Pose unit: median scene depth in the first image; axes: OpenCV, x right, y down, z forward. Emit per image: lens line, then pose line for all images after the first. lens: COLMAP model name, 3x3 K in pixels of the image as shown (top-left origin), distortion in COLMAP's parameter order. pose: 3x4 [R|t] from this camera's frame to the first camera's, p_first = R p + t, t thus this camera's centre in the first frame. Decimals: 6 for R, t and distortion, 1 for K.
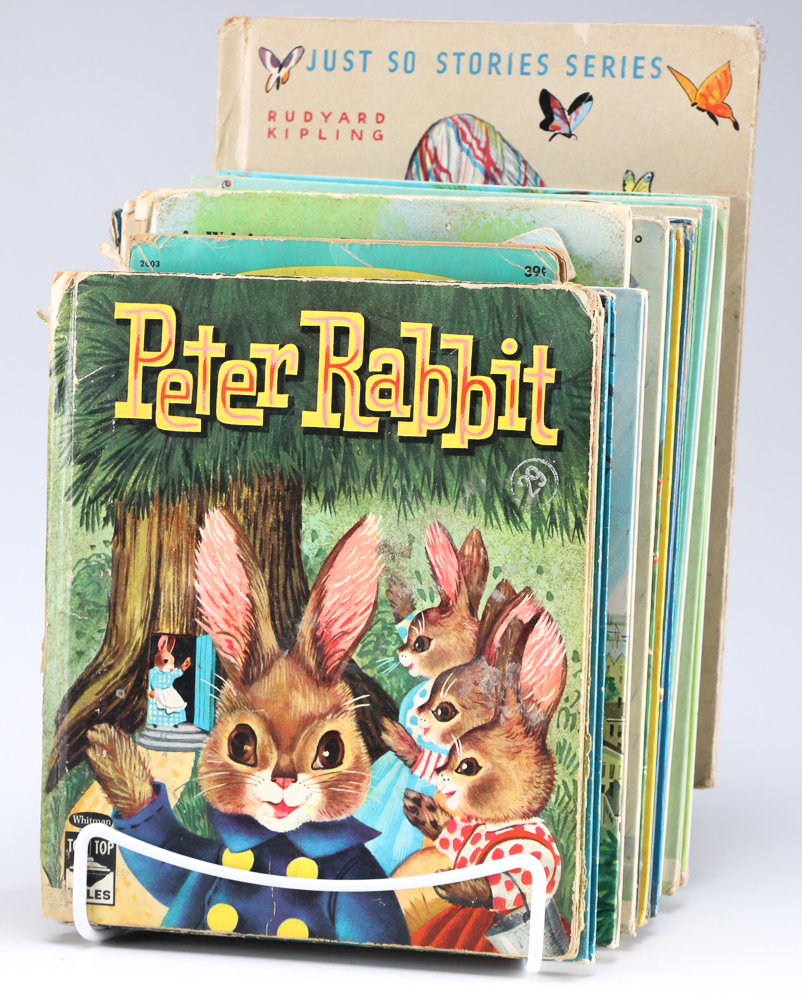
lens RADIAL K [[3086.0, 0, 399.5], [0, 3086.0, 501.8], [0, 0, 1]] dist [0.280449, 0.000000]
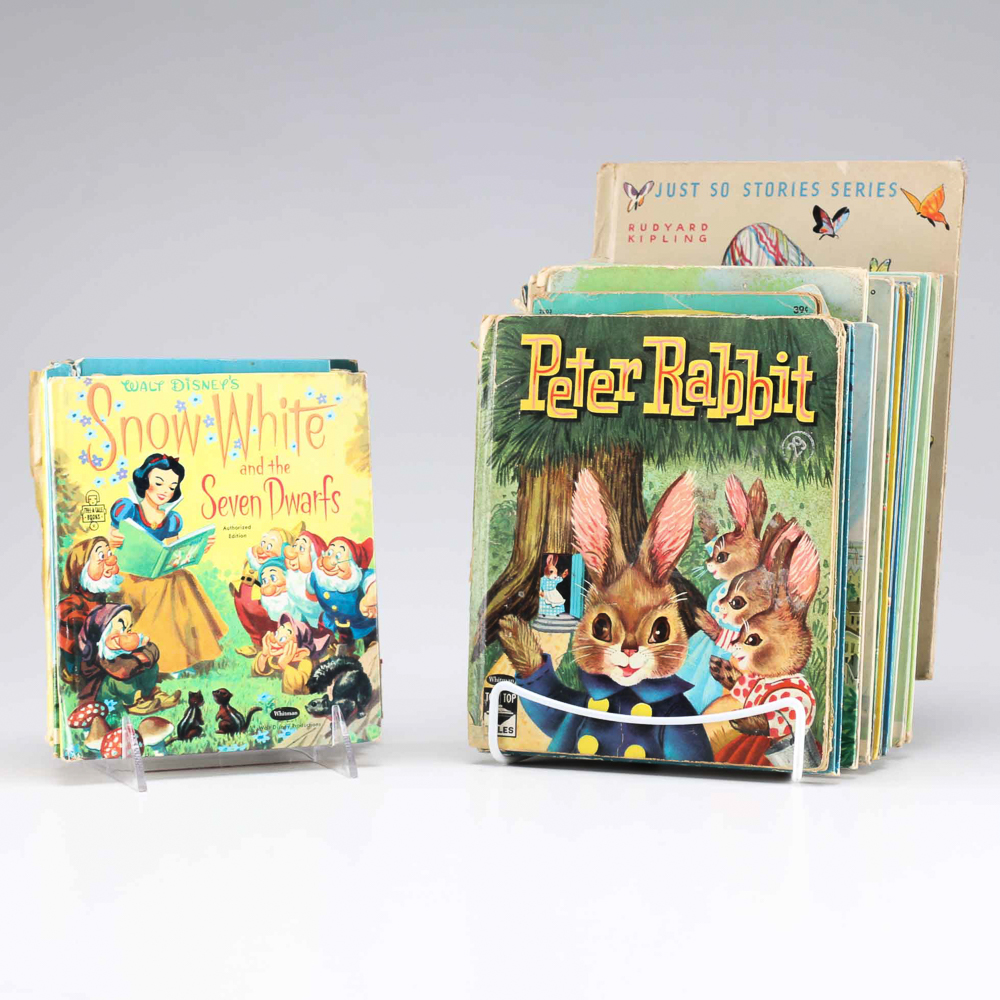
lens RADIAL K [[2794.6, 0, 497.7], [0, 2794.6, 496.7], [0, 0, 1]] dist [0.215295, 0.000000]
pose [[0.994019, 0.005189, -0.109086, 0.046117], [-0.016375, 0.994660, -0.101898, 0.154769], [0.107975, 0.103074, 0.988796, -0.345743]]
